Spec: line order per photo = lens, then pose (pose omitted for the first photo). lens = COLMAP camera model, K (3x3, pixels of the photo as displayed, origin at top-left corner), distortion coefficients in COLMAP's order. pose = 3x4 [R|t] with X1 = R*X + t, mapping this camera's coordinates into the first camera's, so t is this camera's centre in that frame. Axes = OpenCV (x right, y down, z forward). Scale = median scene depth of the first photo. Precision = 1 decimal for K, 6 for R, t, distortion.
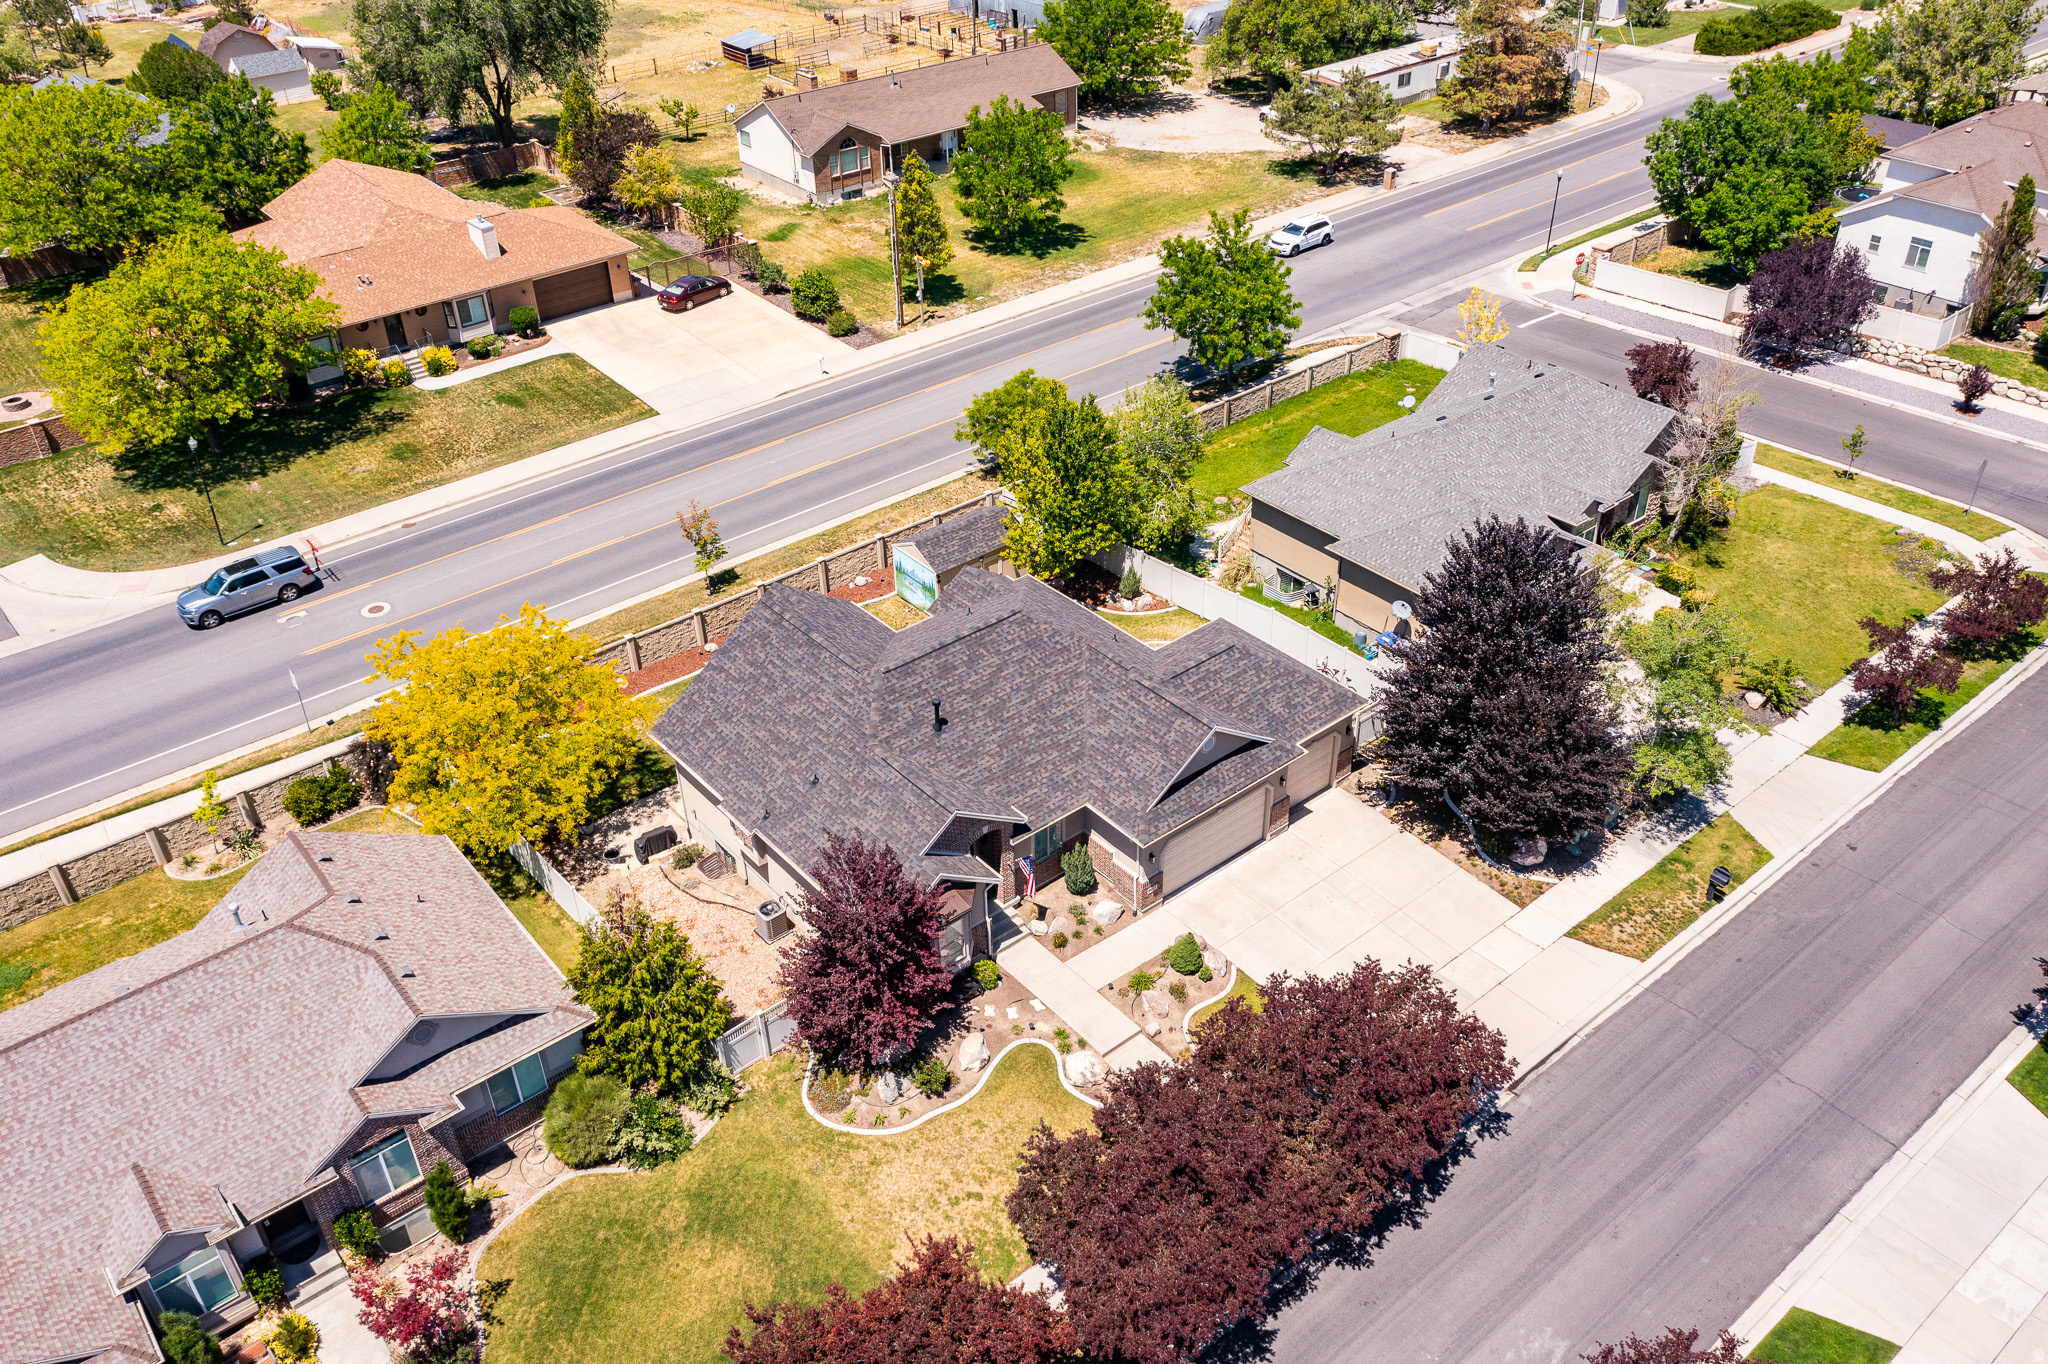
lens RADIAL K [[1638.9, 0, 1030.2], [0, 1638.9, 677.5], [0, 0, 1]] dist [-0.001026, 0.008176]
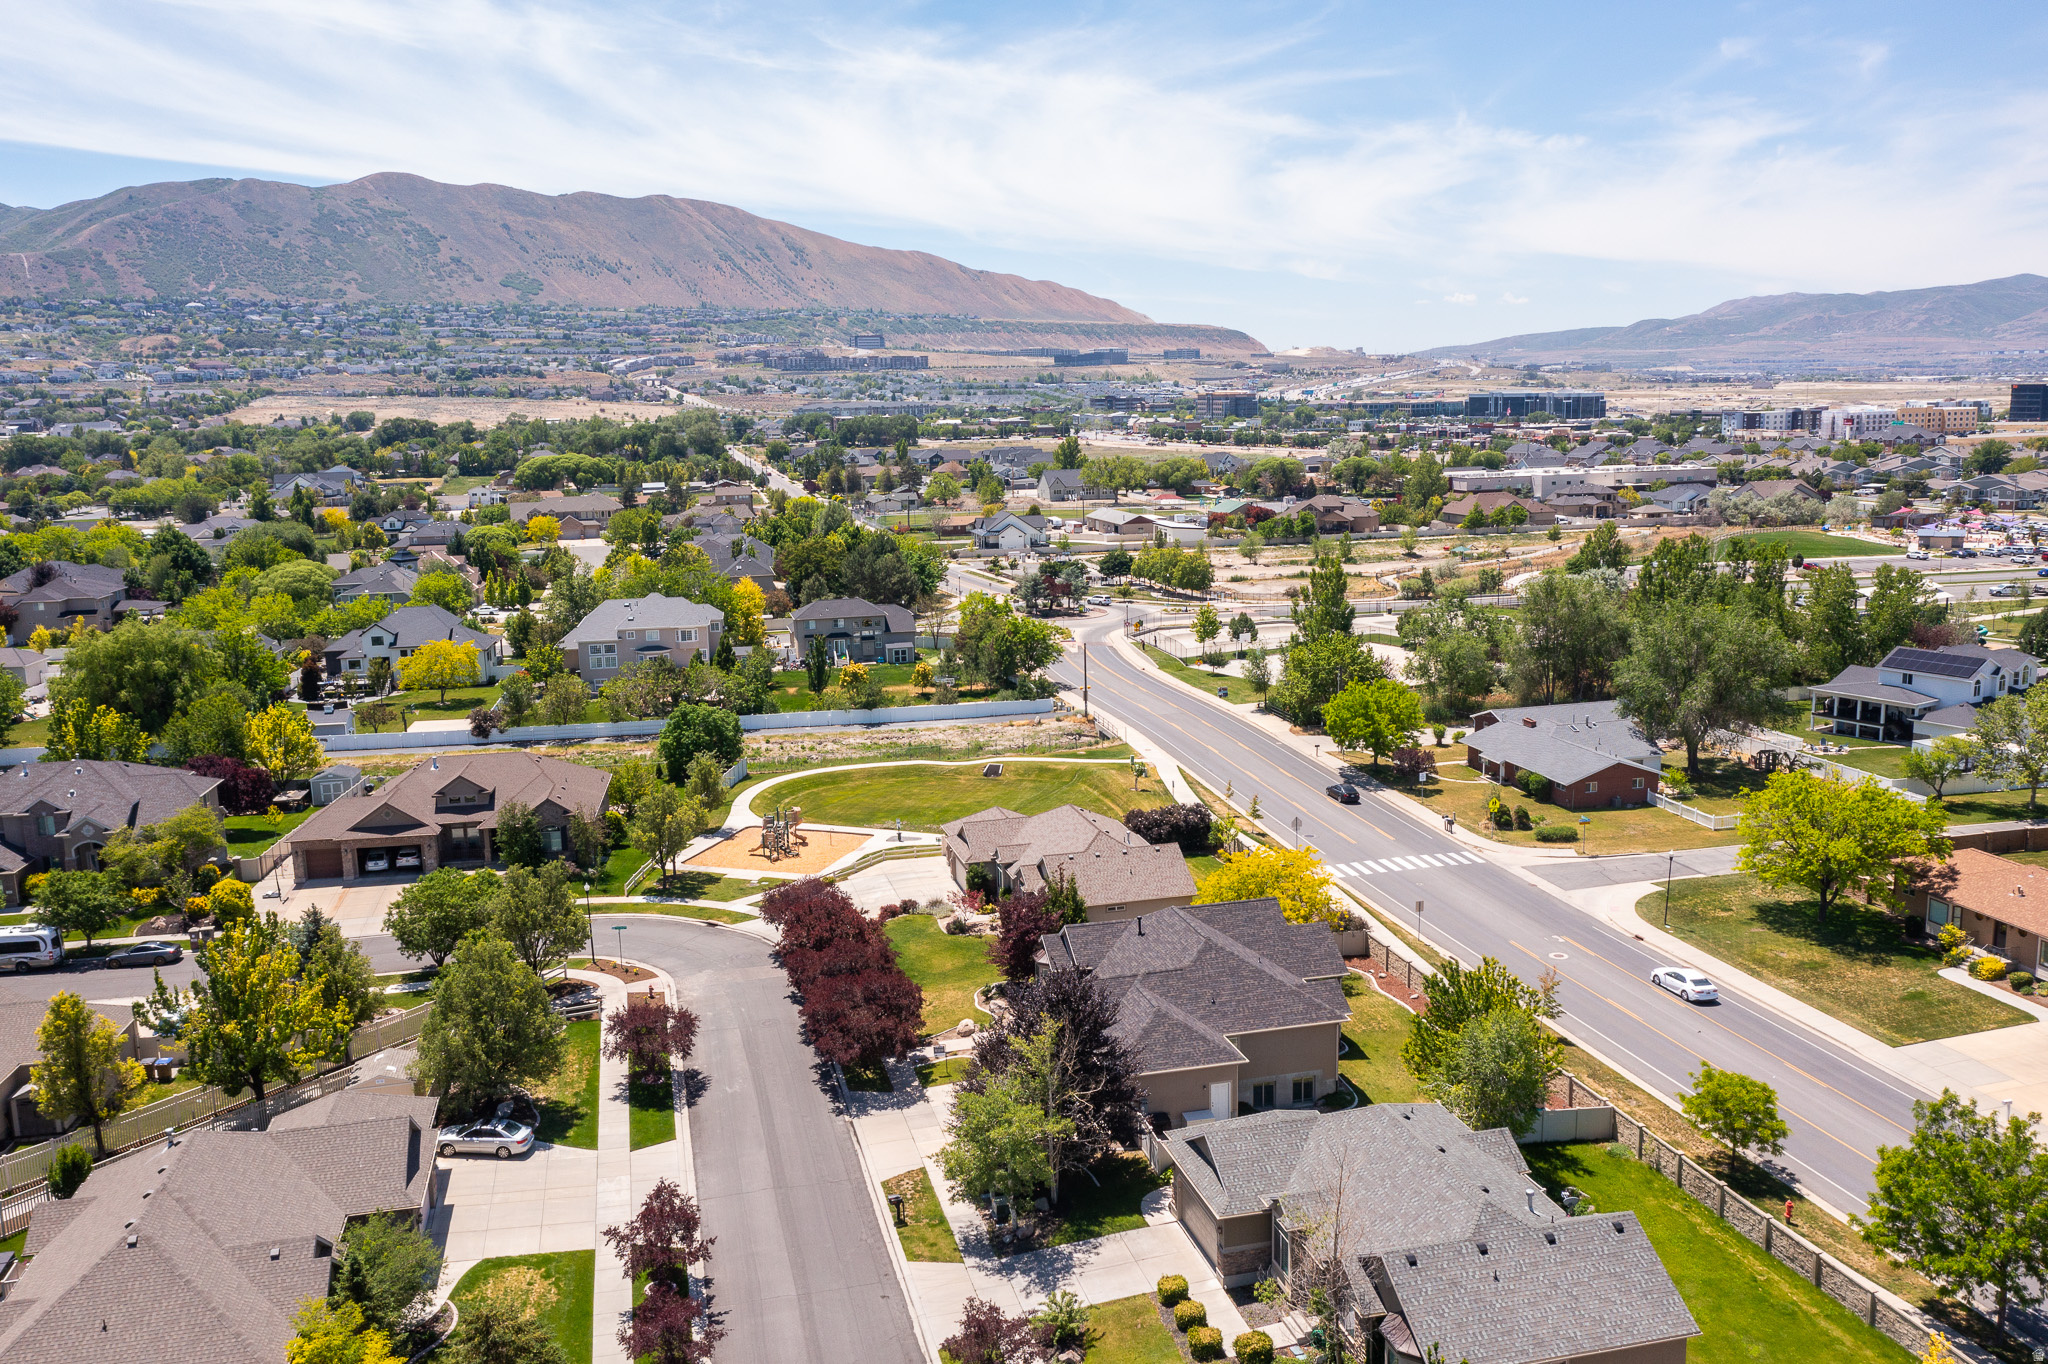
lens RADIAL K [[1649.2, 0, 1025.4], [0, 1649.2, 652.2], [0, 0, 1]] dist [0.000386, 0.000988]
pose [[-0.436189, 0.173905, -0.882891, 0.932100], [-0.475288, 0.788598, 0.390147, -0.519927], [0.764095, 0.589805, -0.261323, 0.707551]]
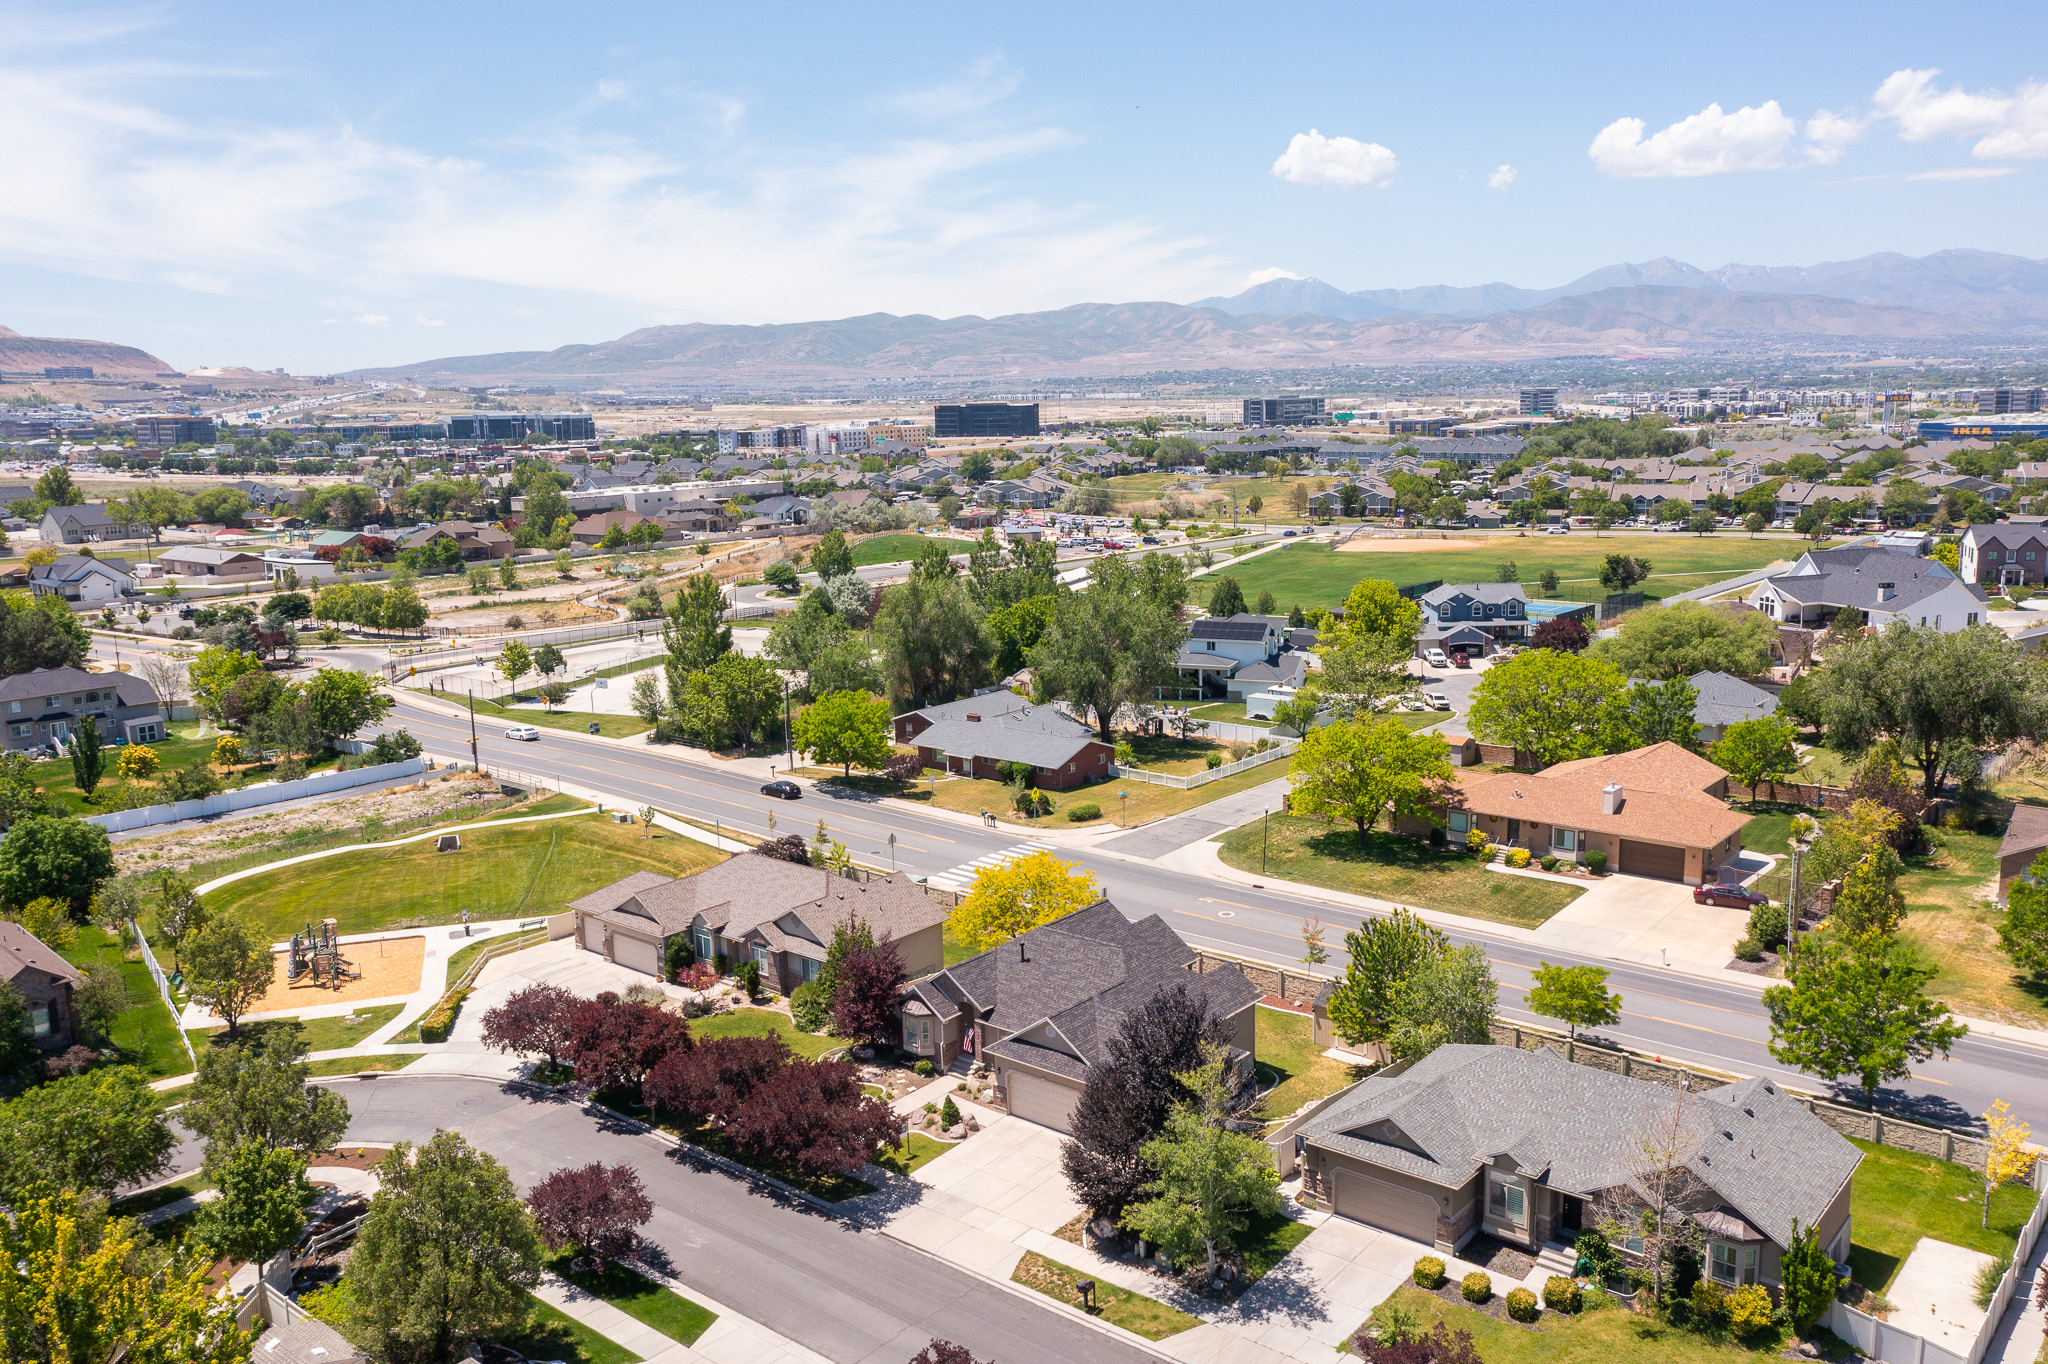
lens RADIAL K [[1638.9, 0, 1030.2], [0, 1638.9, 677.5], [0, 0, 1]] dist [-0.001026, 0.008176]
pose [[0.182334, 0.189296, -0.964843, 0.932949], [-0.534698, 0.842596, 0.064267, -0.202240], [0.825138, 0.504181, 0.254850, 0.239141]]
